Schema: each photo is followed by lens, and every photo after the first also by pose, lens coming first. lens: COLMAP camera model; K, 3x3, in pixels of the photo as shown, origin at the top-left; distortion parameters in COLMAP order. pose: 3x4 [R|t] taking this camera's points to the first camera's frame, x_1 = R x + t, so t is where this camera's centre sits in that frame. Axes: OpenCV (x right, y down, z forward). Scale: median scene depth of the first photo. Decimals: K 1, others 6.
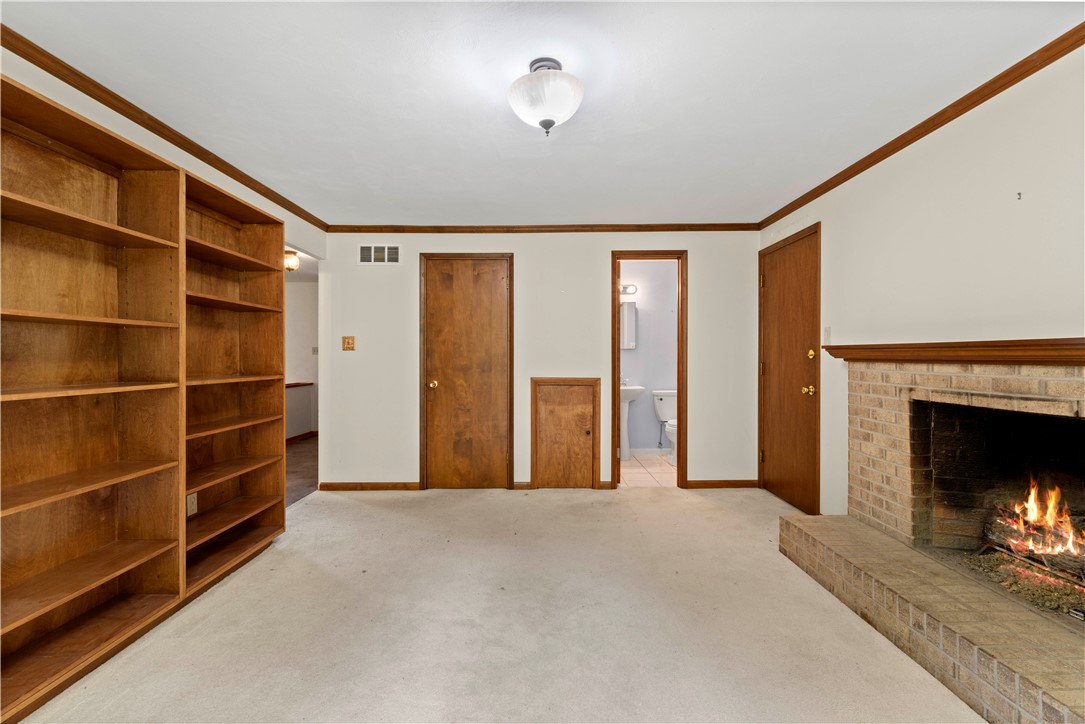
lens RADIAL K [[478.2, 0, 501.5], [0, 478.2, 360.4], [0, 0, 1]] dist [-0.000027, 0.000496]
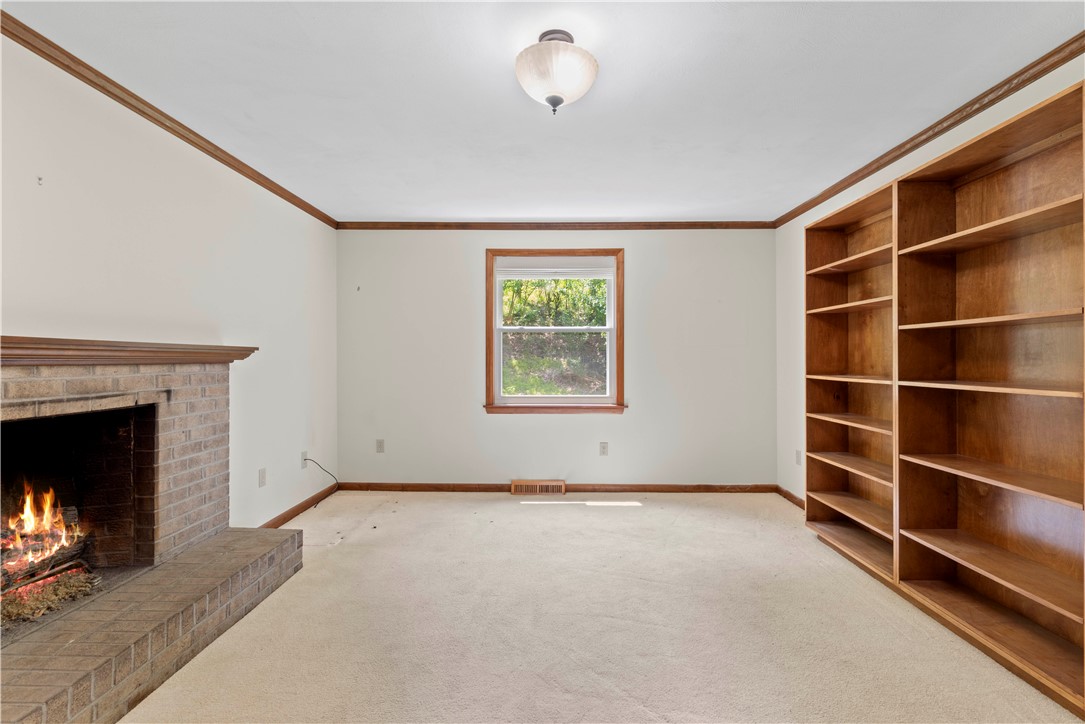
lens RADIAL K [[469.0, 0, 550.6], [0, 469.0, 360.0], [0, 0, 1]] dist [-0.002308, -0.000148]
pose [[-0.996773, 0.001510, -0.080253, 0.186116], [0.000930, 0.999973, 0.007266, -0.007564], [0.080262, 0.007168, -0.996748, 2.002181]]
